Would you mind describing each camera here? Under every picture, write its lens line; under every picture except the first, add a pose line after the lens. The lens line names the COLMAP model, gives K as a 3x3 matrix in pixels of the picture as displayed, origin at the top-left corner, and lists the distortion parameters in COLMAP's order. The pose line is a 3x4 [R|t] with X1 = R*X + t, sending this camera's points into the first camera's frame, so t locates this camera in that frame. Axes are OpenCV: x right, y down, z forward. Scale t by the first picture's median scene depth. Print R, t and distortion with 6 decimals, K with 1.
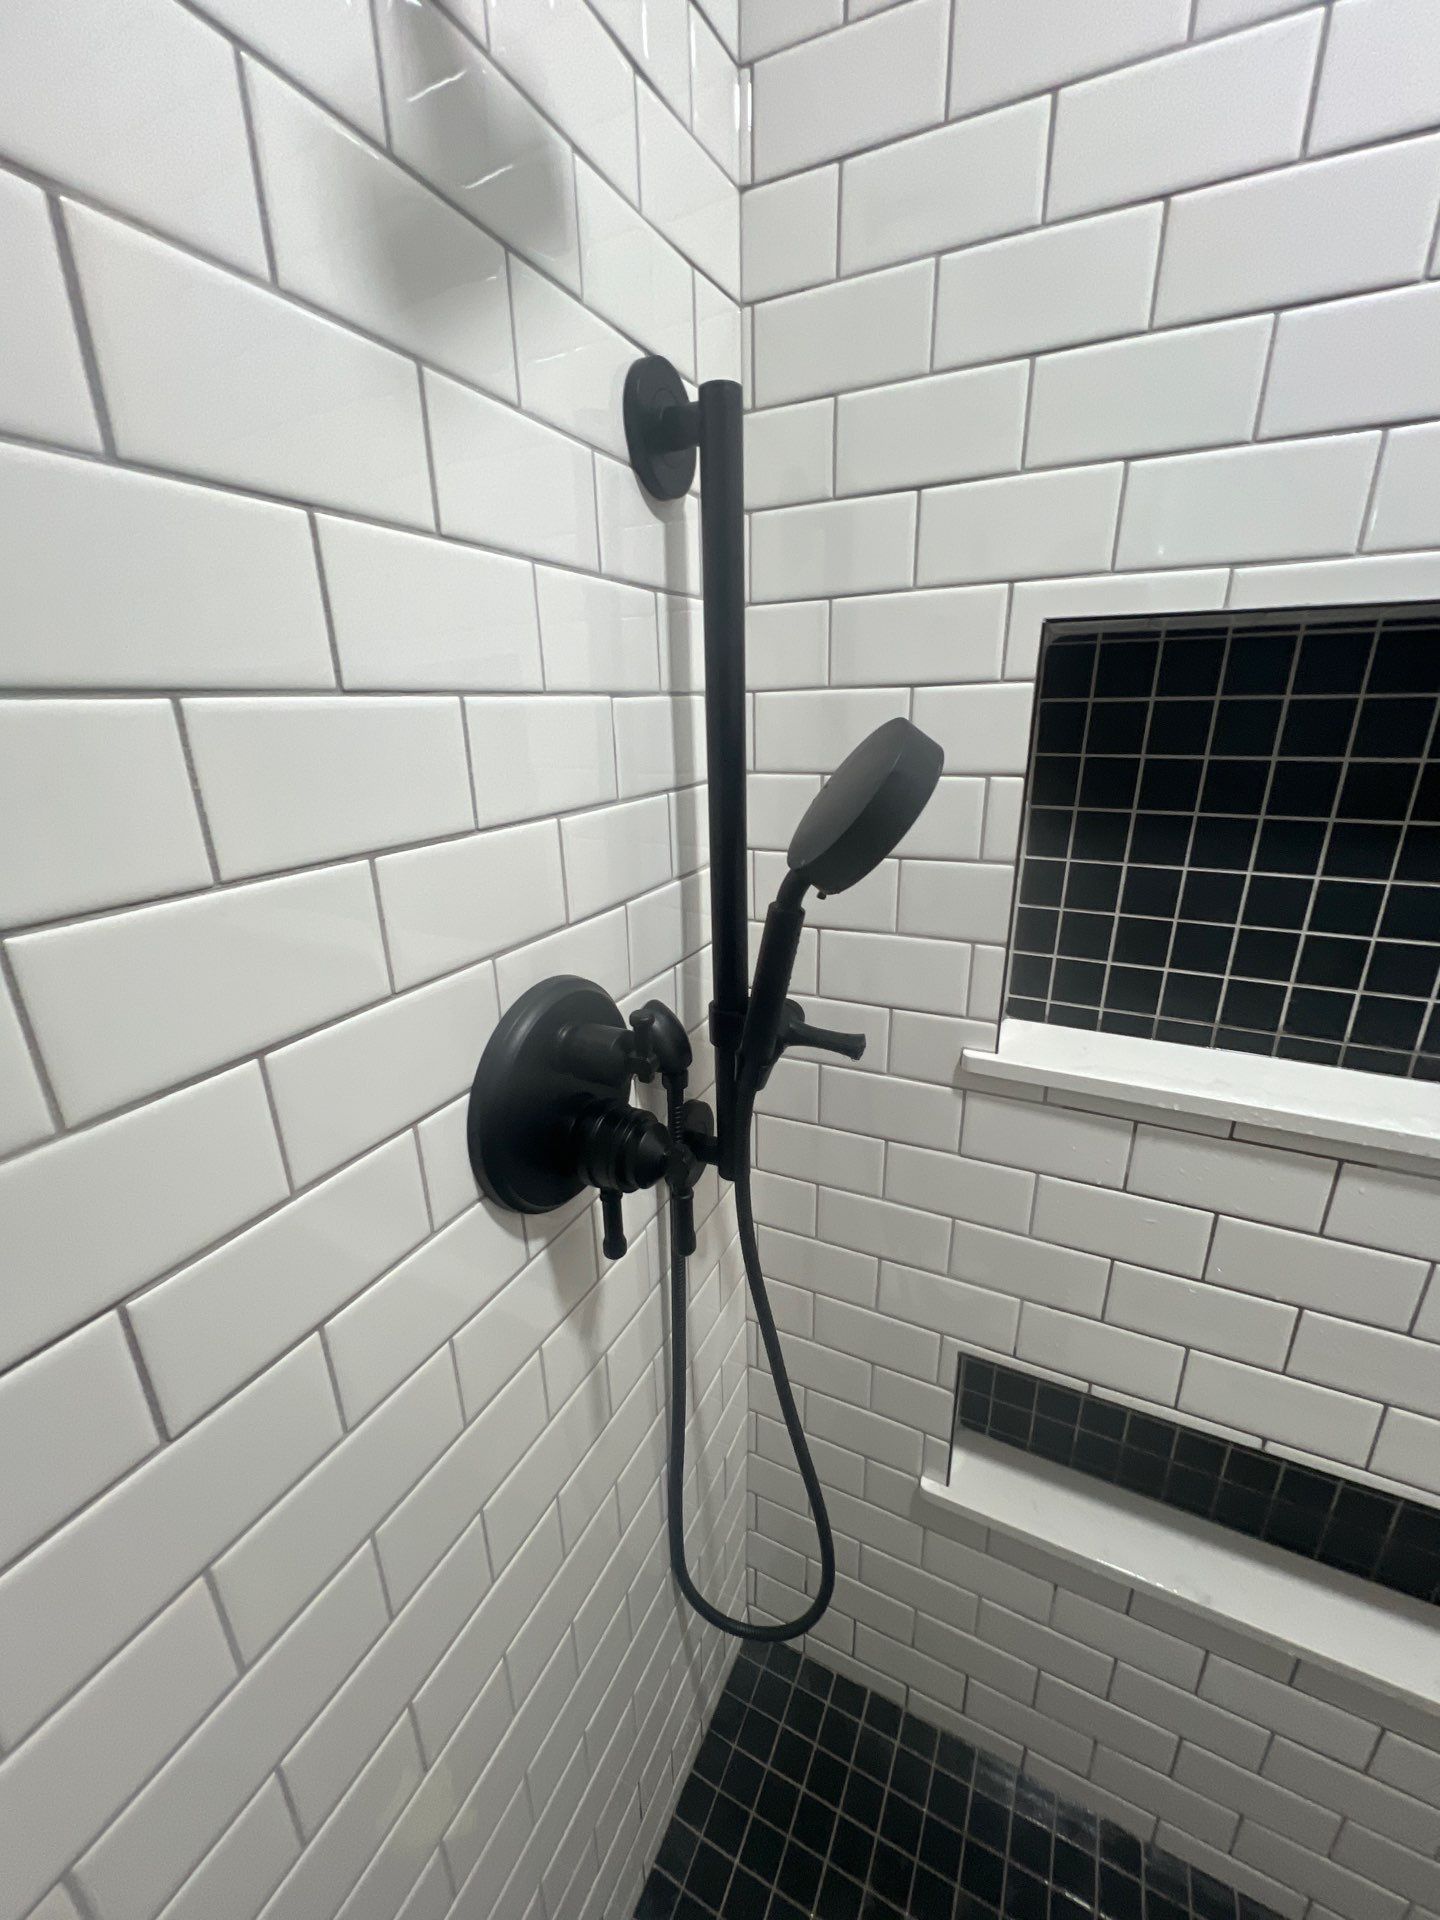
lens RADIAL K [[756.9, 0, 719.7], [0, 756.9, 963.0], [0, 0, 1]] dist [0.000424, -0.000287]
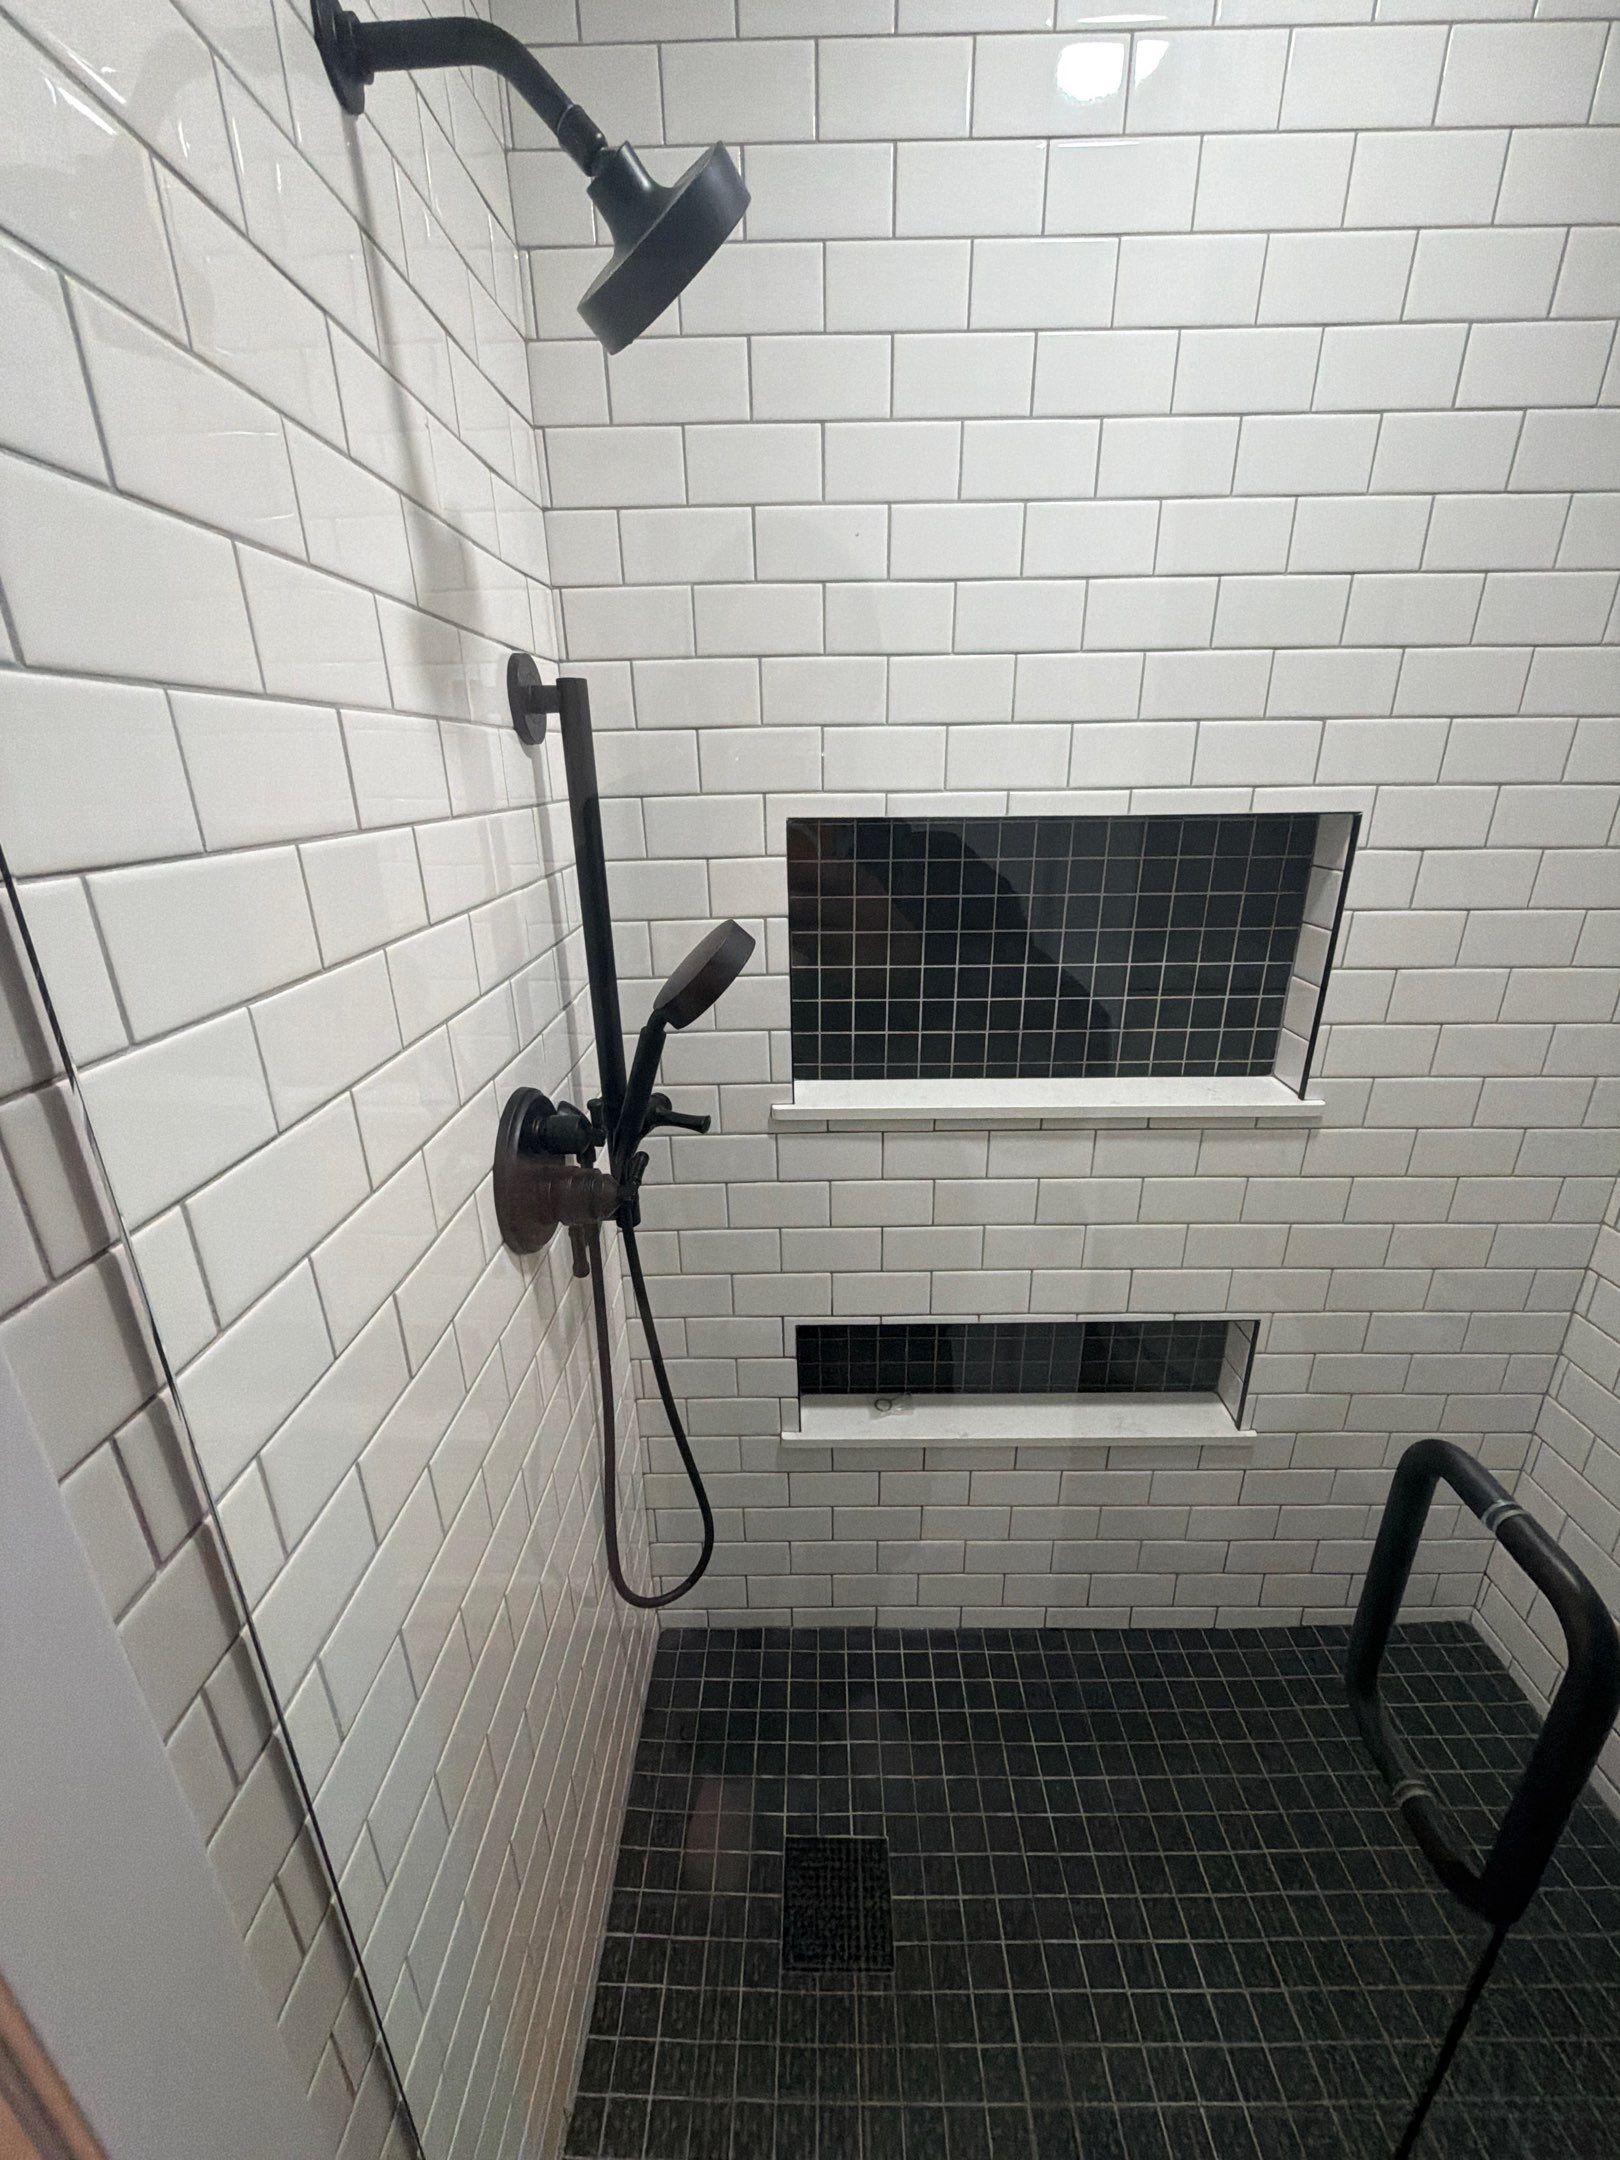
lens RADIAL K [[851.5, 0, 810.2], [0, 851.5, 1081.0], [0, 0, 1]] dist [0.000424, -0.000287]
pose [[0.897849, -0.146999, 0.415041, -0.321899], [0.140290, 0.989004, 0.046799, 0.003793], [-0.417357, 0.016207, 0.908598, -0.578121]]
